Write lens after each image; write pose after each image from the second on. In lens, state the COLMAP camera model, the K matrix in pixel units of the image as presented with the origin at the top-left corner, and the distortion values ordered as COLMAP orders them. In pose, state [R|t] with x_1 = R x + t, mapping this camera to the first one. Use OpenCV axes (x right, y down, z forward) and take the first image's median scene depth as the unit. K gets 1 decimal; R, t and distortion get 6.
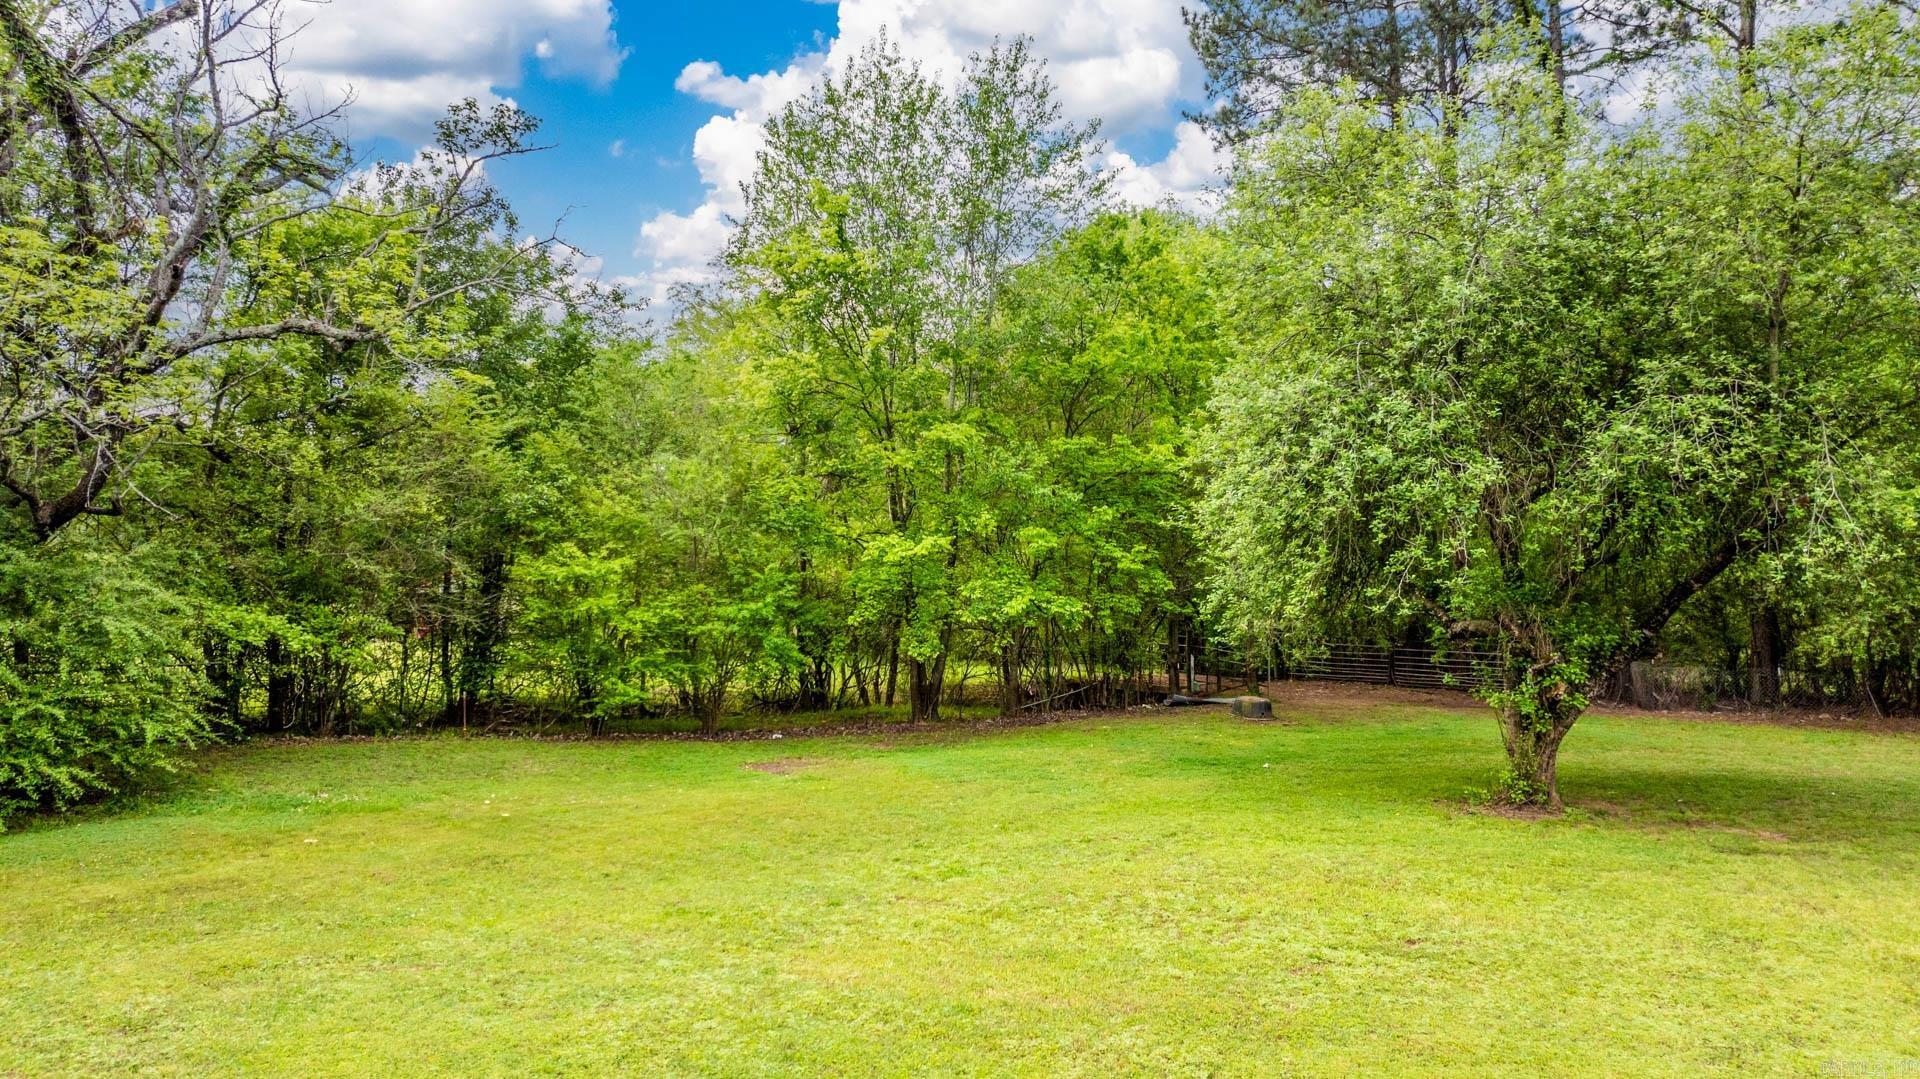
lens RADIAL K [[1344.7, 0, 960.0], [0, 1344.7, 539.5], [0, 0, 1]] dist [-0.013758, 0.007484]
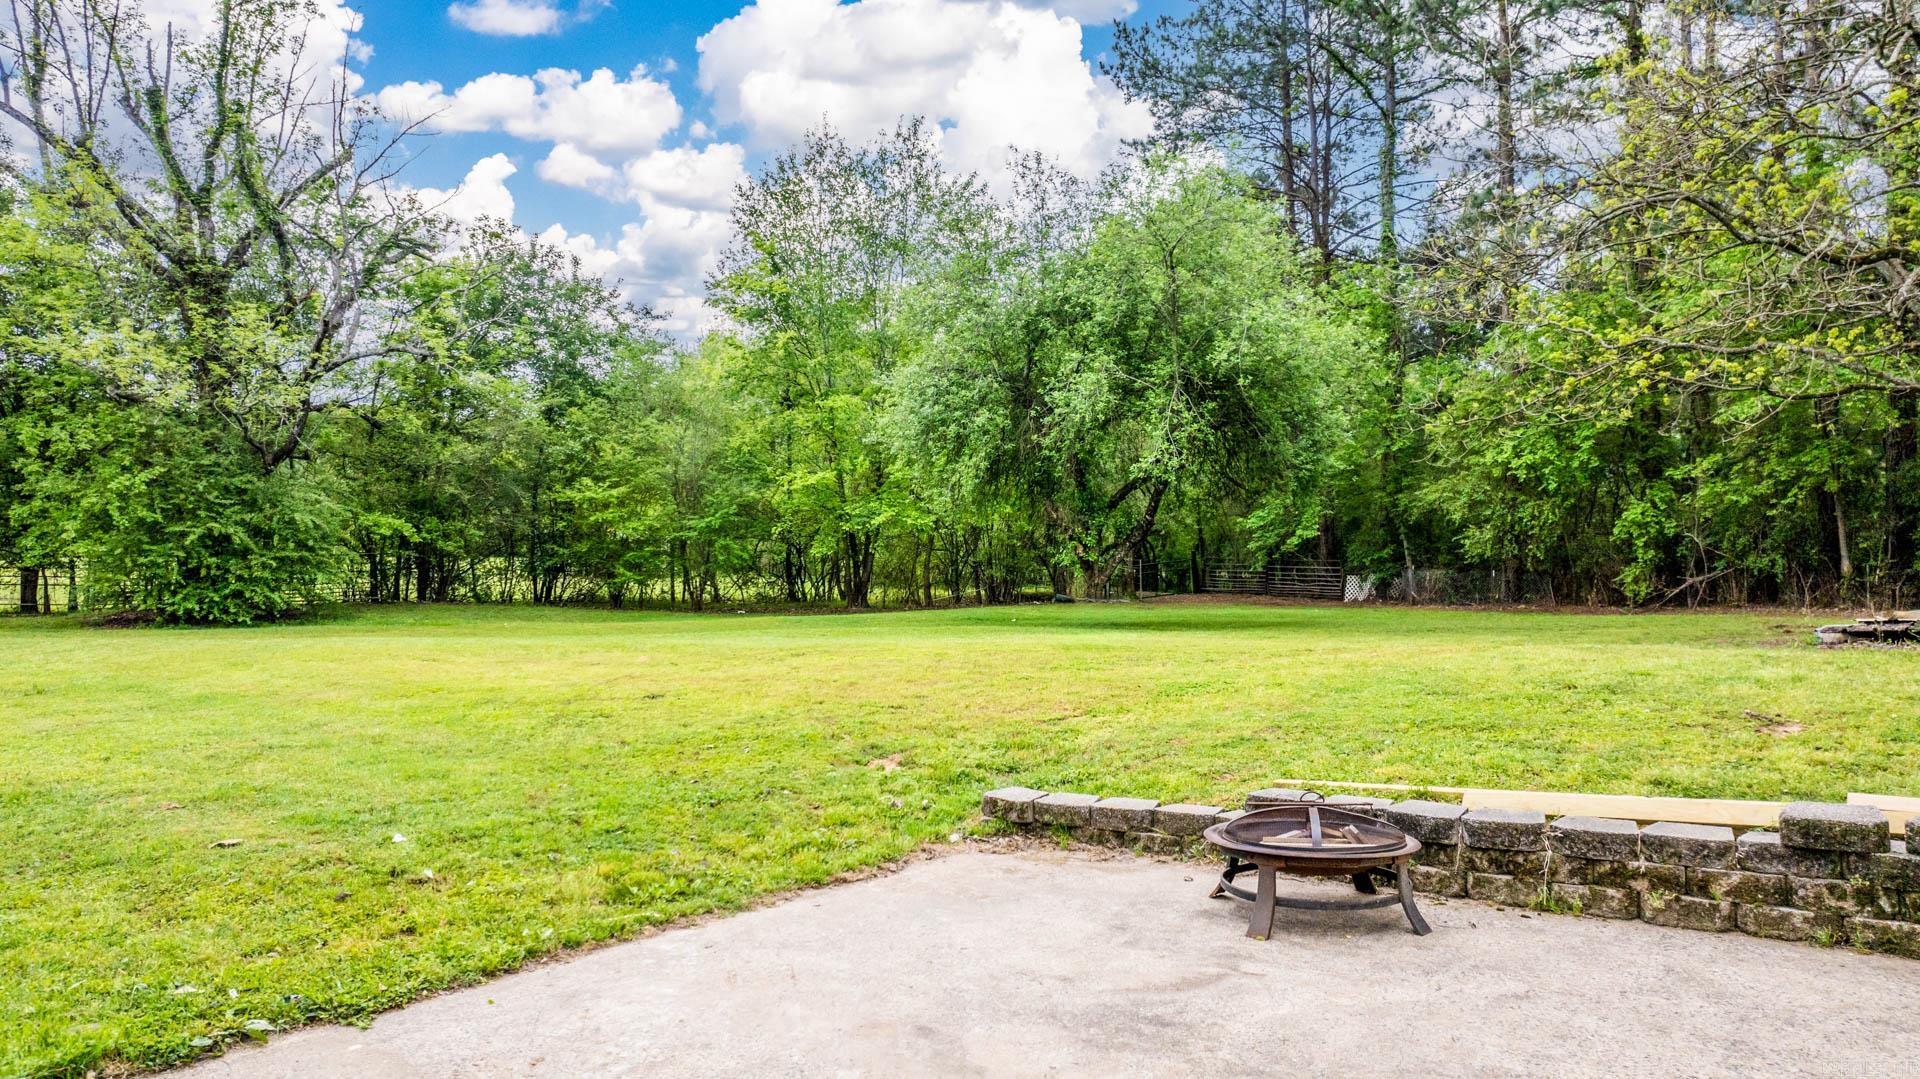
lens RADIAL K [[1333.9, 0, 953.7], [0, 1333.9, 573.1], [0, 0, 1]] dist [0.002862, 0.003758]
pose [[0.983672, 0.001852, -0.179960, 0.442214], [0.007079, 0.998775, 0.048973, 0.043465], [0.179830, -0.049447, 0.982454, -0.490026]]
